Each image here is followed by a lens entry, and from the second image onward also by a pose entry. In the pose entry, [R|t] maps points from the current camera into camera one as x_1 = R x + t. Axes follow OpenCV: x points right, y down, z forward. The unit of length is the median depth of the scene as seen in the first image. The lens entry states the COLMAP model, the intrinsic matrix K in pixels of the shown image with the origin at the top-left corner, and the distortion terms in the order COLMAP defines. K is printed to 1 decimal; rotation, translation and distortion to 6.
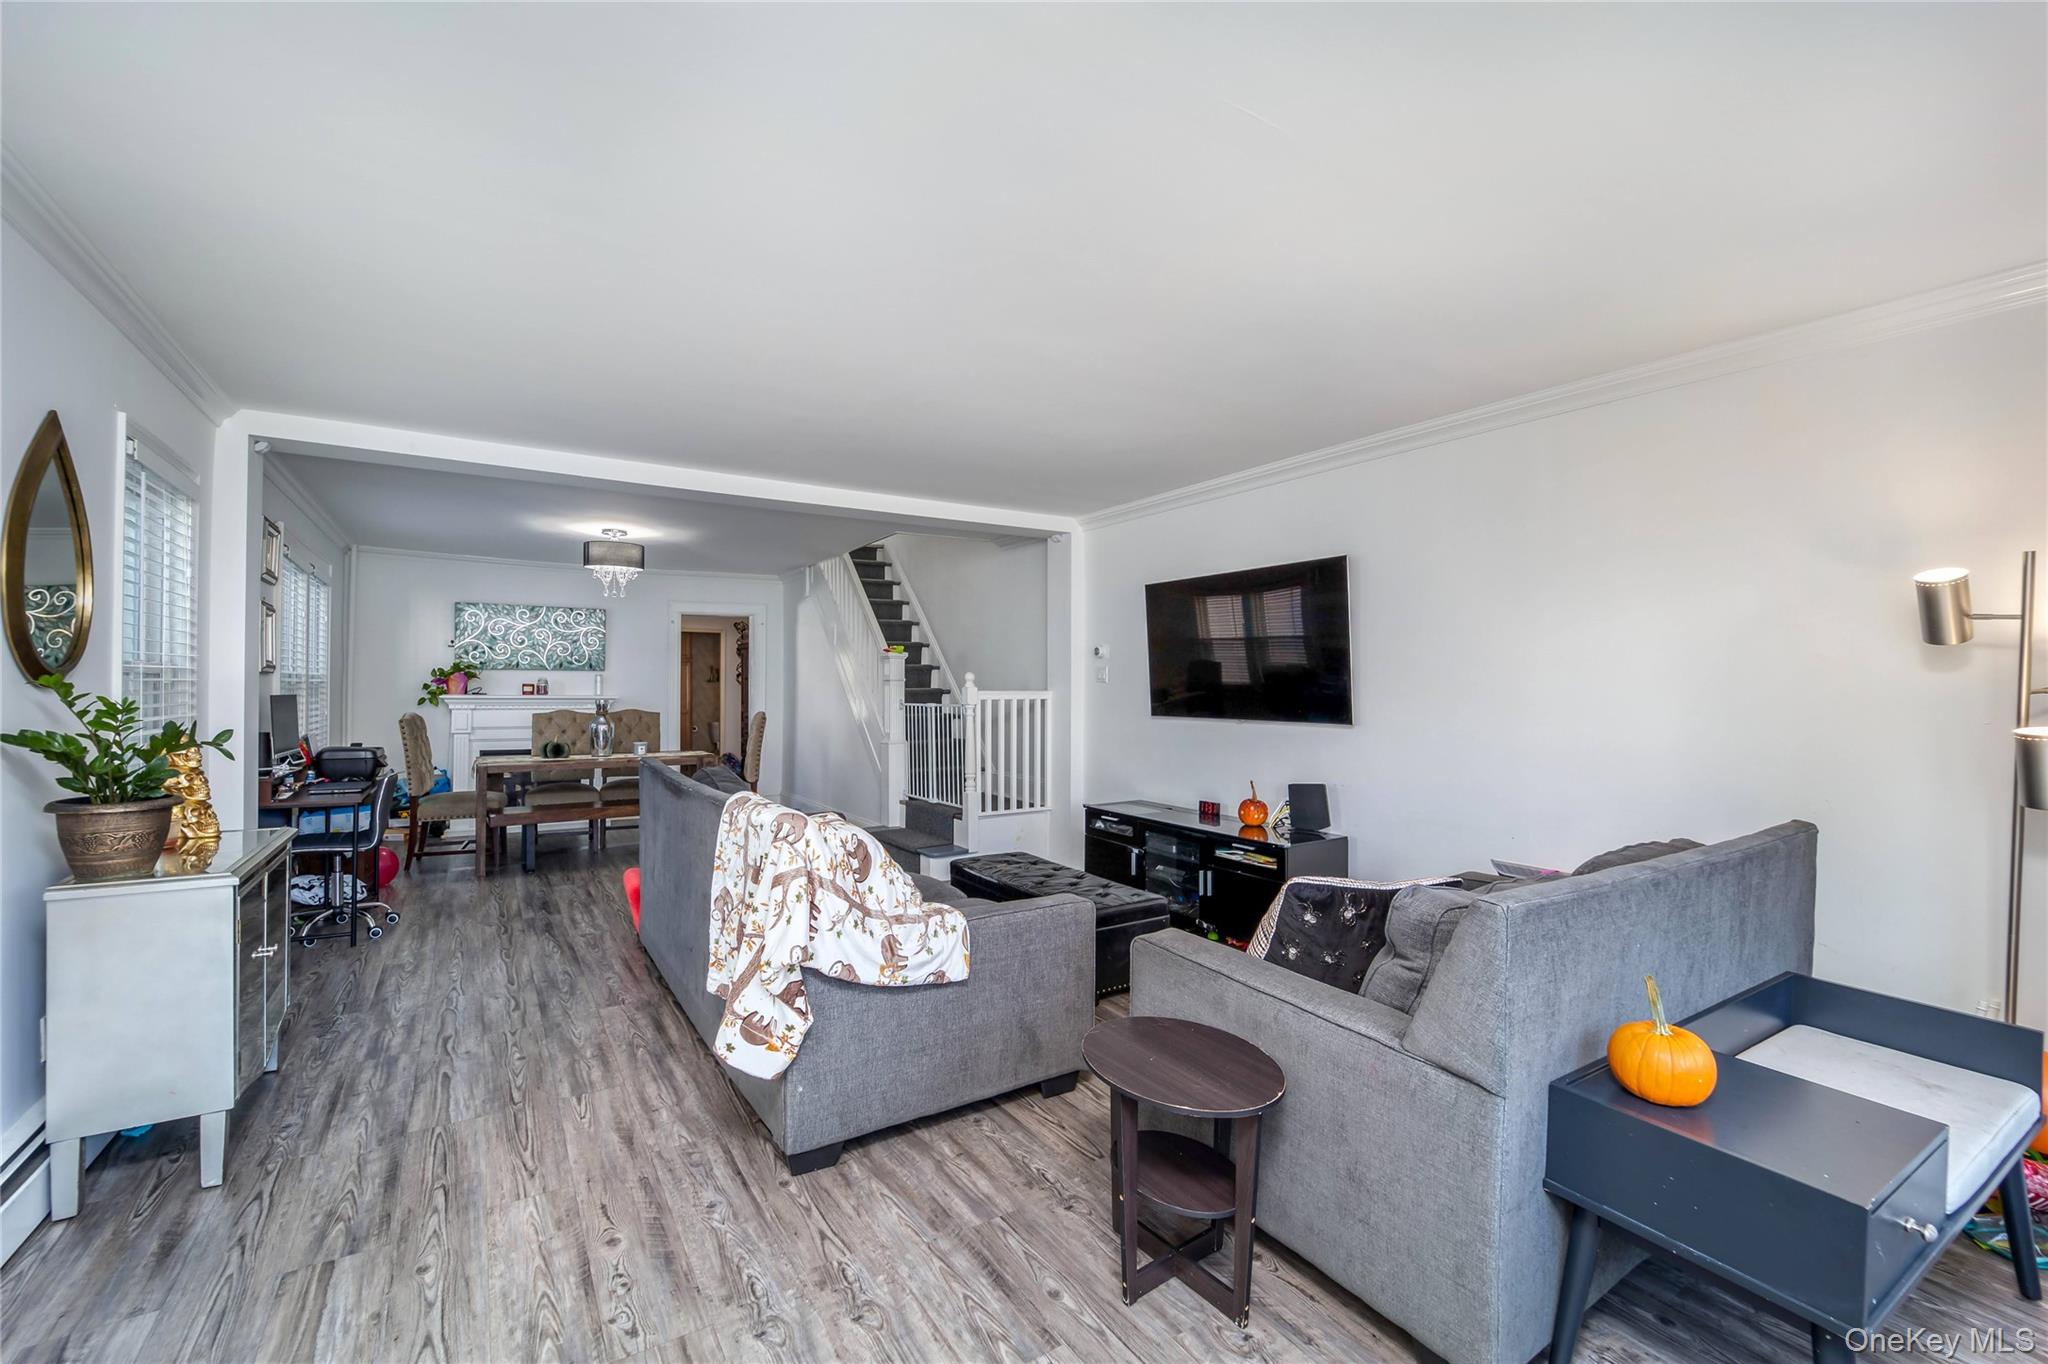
lens RADIAL K [[869.5, 0, 1022.6], [0, 869.5, 664.6], [0, 0, 1]] dist [-0.006331, 0.000847]
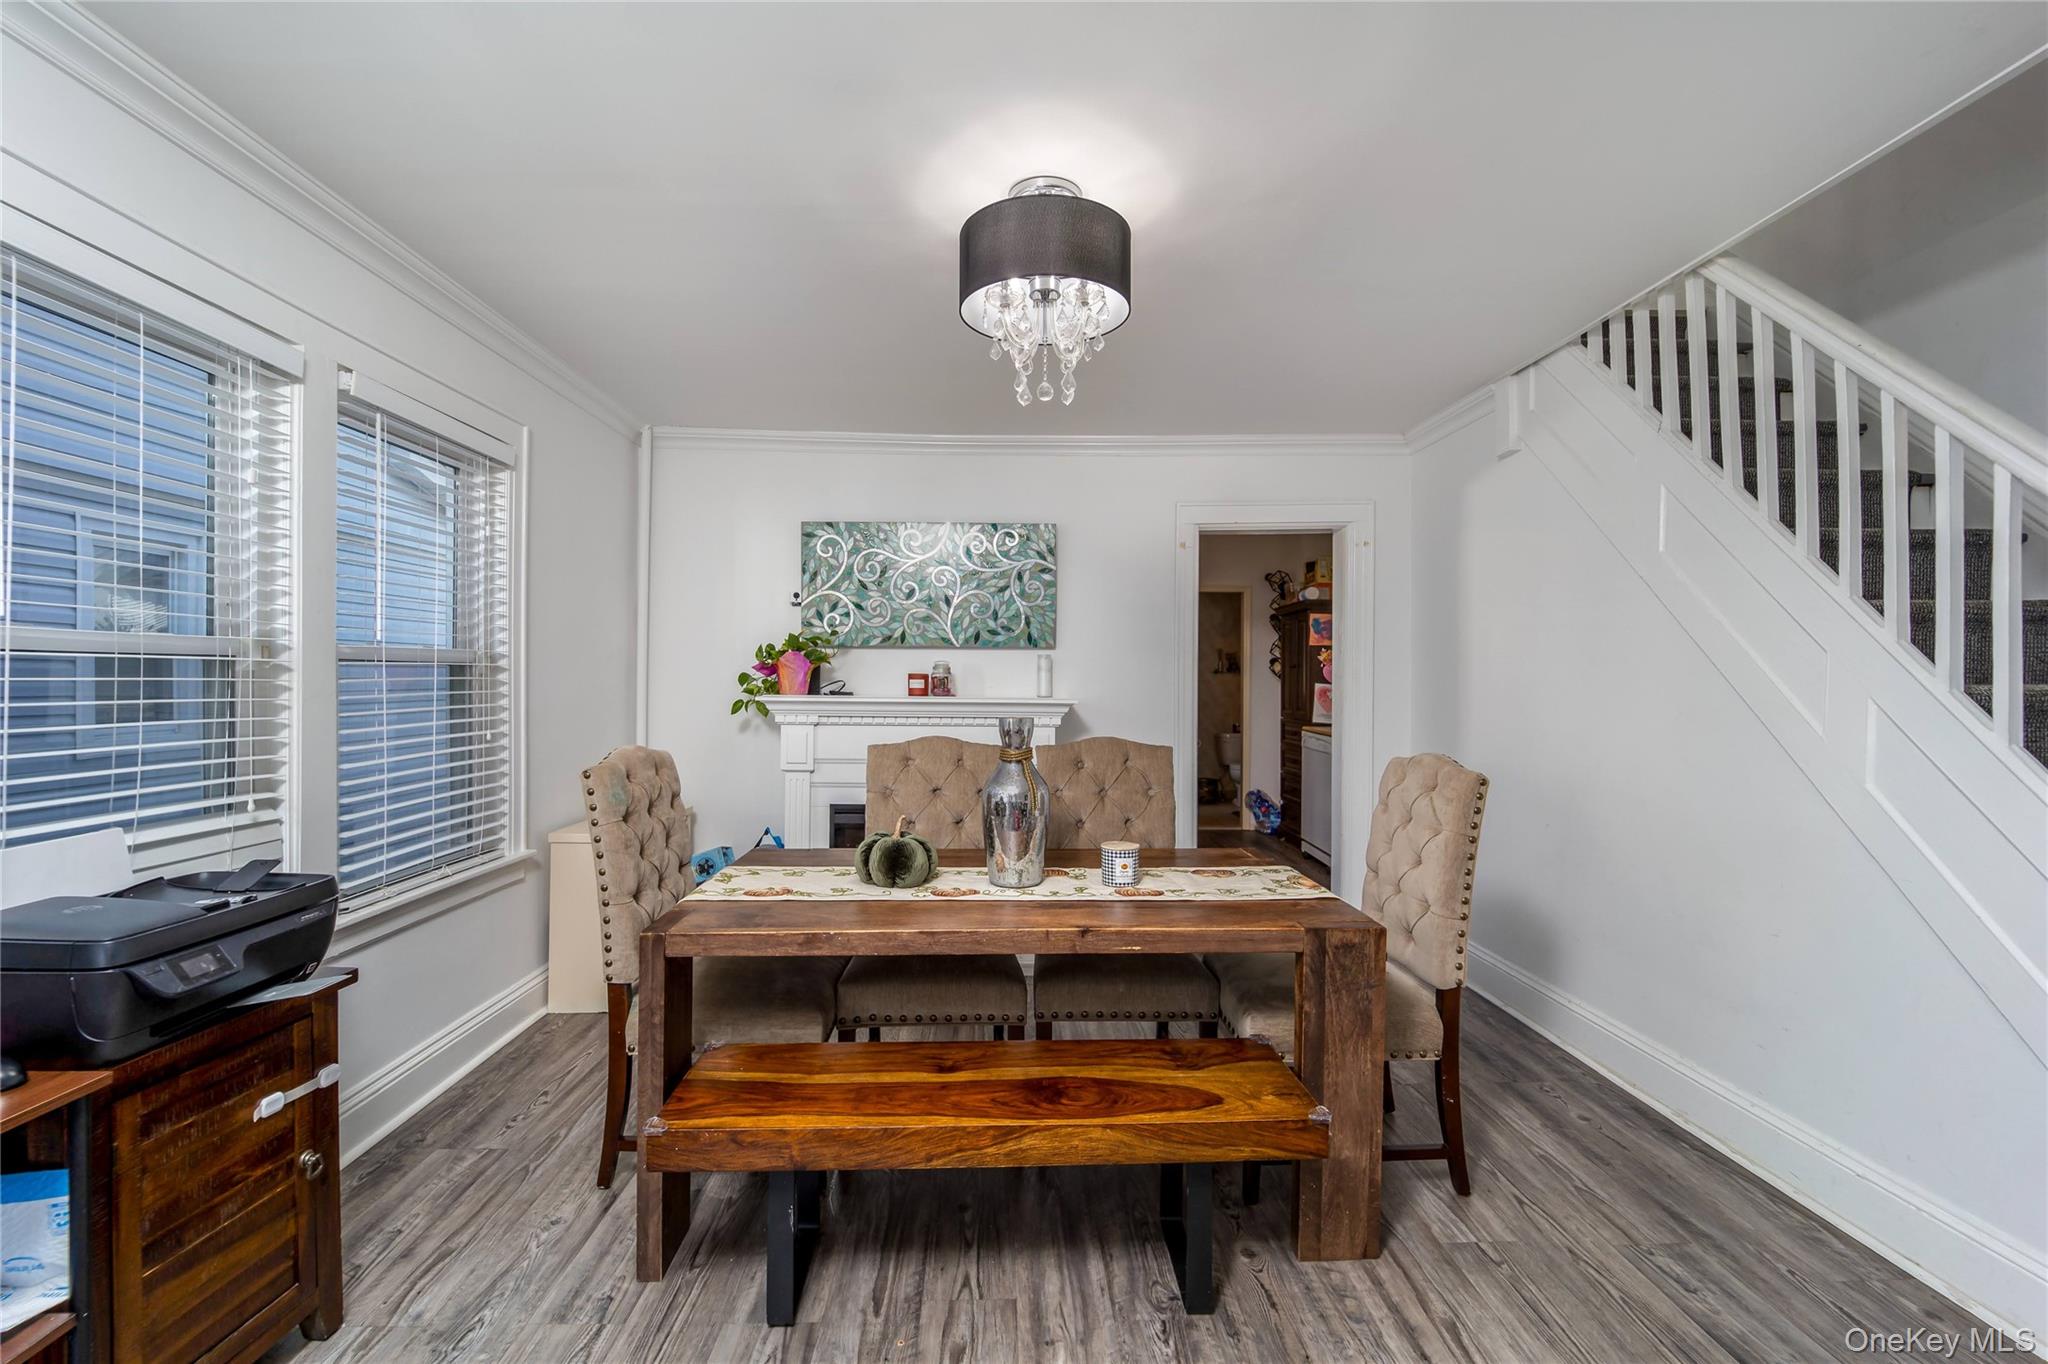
lens RADIAL K [[869.5, 0, 1014.0], [0, 869.5, 668.2], [0, 0, 1]] dist [-0.006331, 0.000847]
pose [[0.846124, -0.006613, -0.532945, -0.248295], [0.013373, 0.999872, 0.008824, 0.015172], [0.532819, -0.014594, 0.846104, 0.595945]]
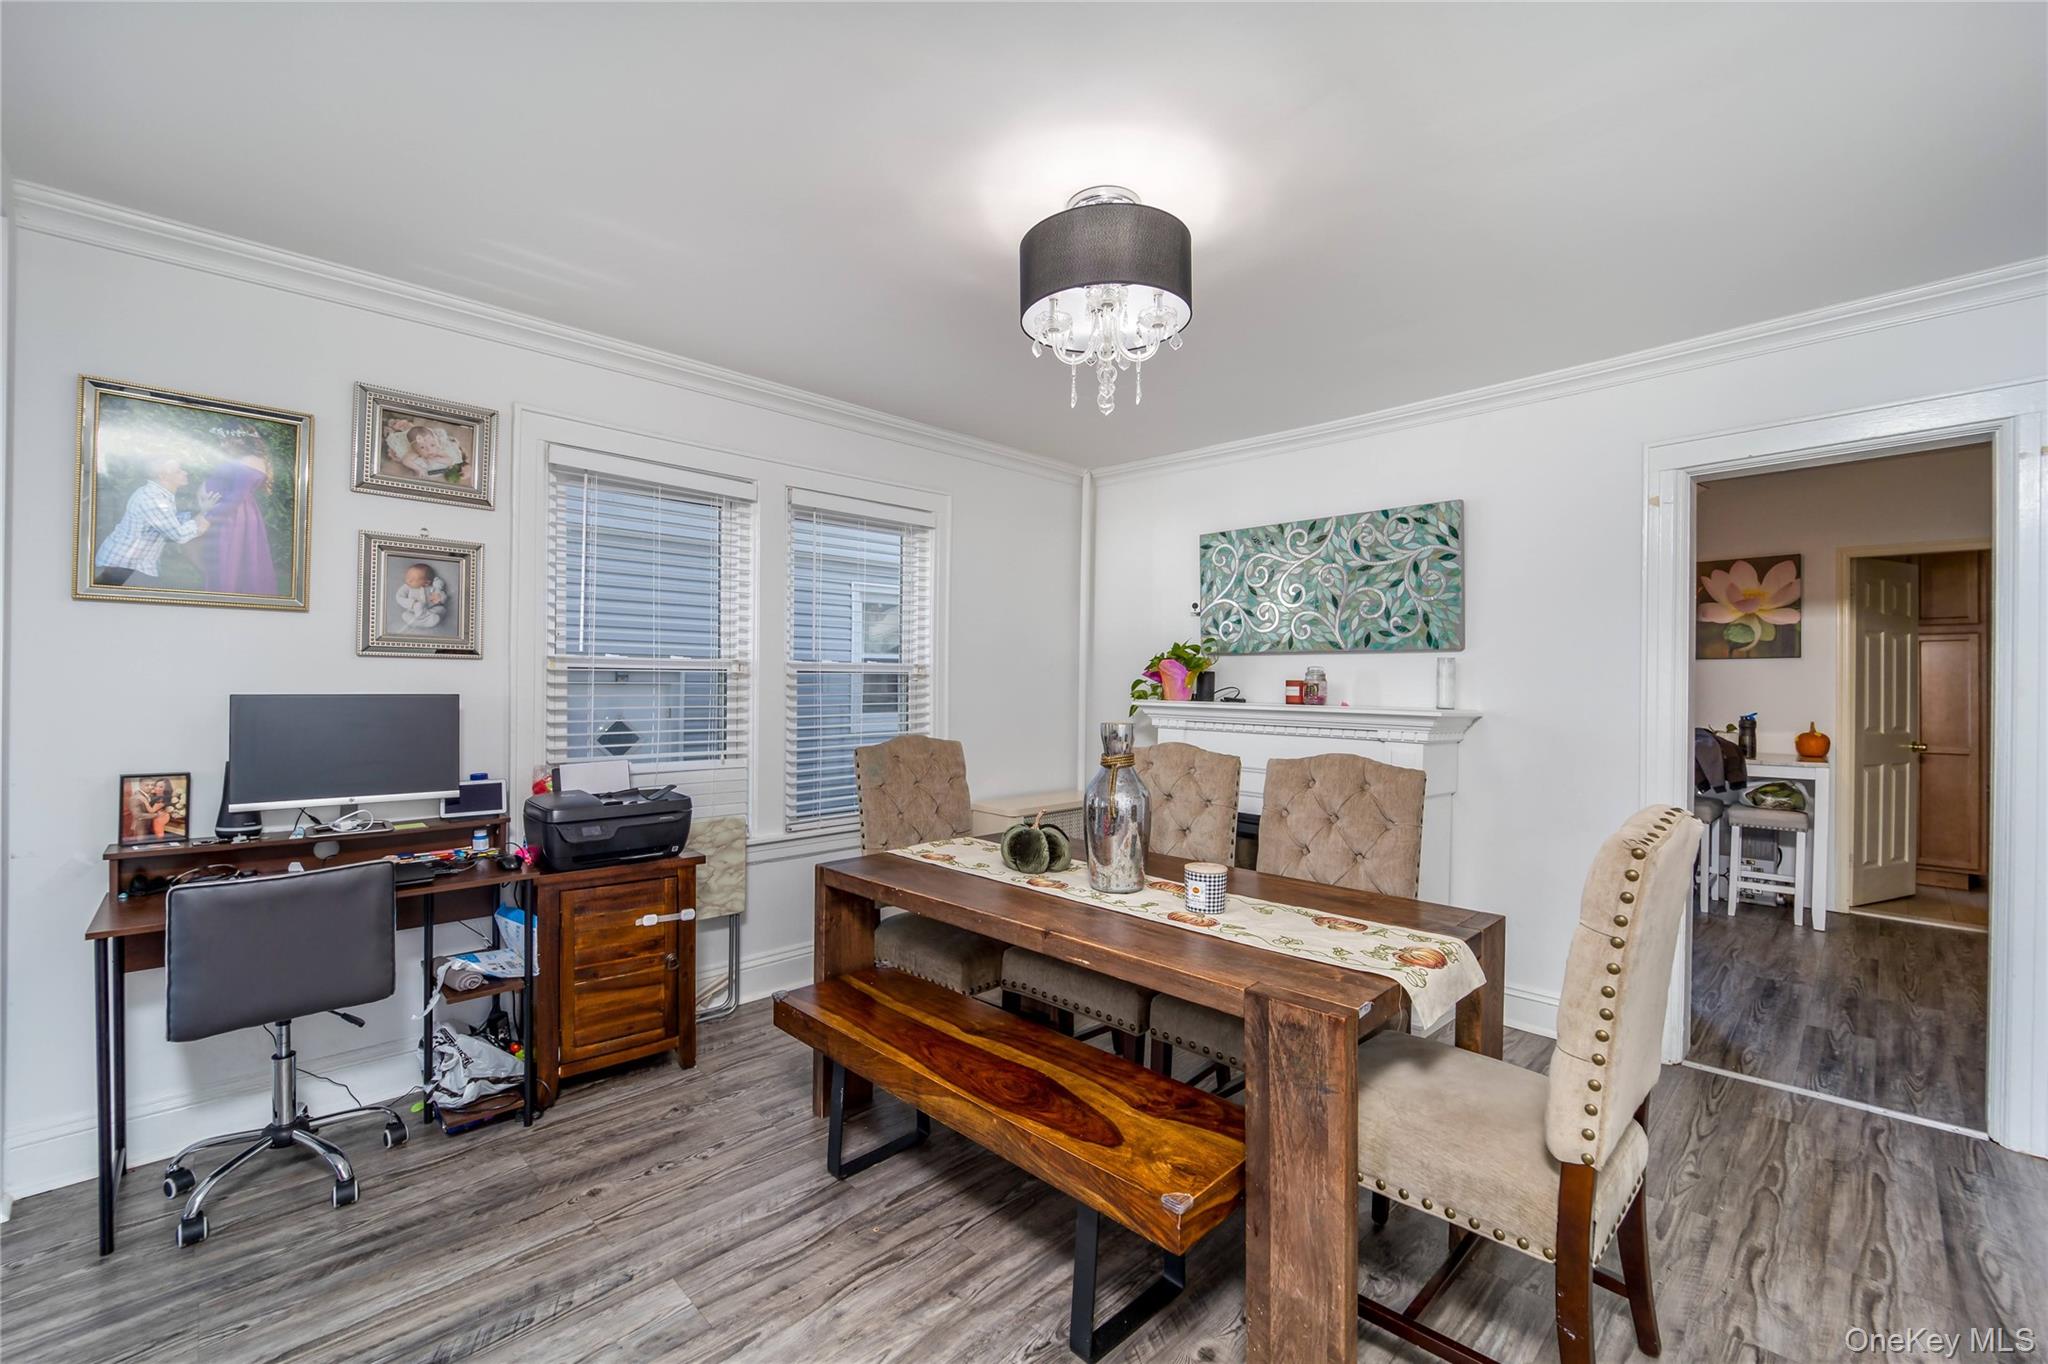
lens RADIAL K [[869.5, 0, 1017.7], [0, 869.5, 668.5], [0, 0, 1]] dist [-0.006331, 0.000847]
pose [[0.171539, -0.016699, -0.985036, -0.117114], [0.019343, 0.999721, -0.013580, 0.019136], [0.984987, -0.016724, 0.171814, 0.763439]]
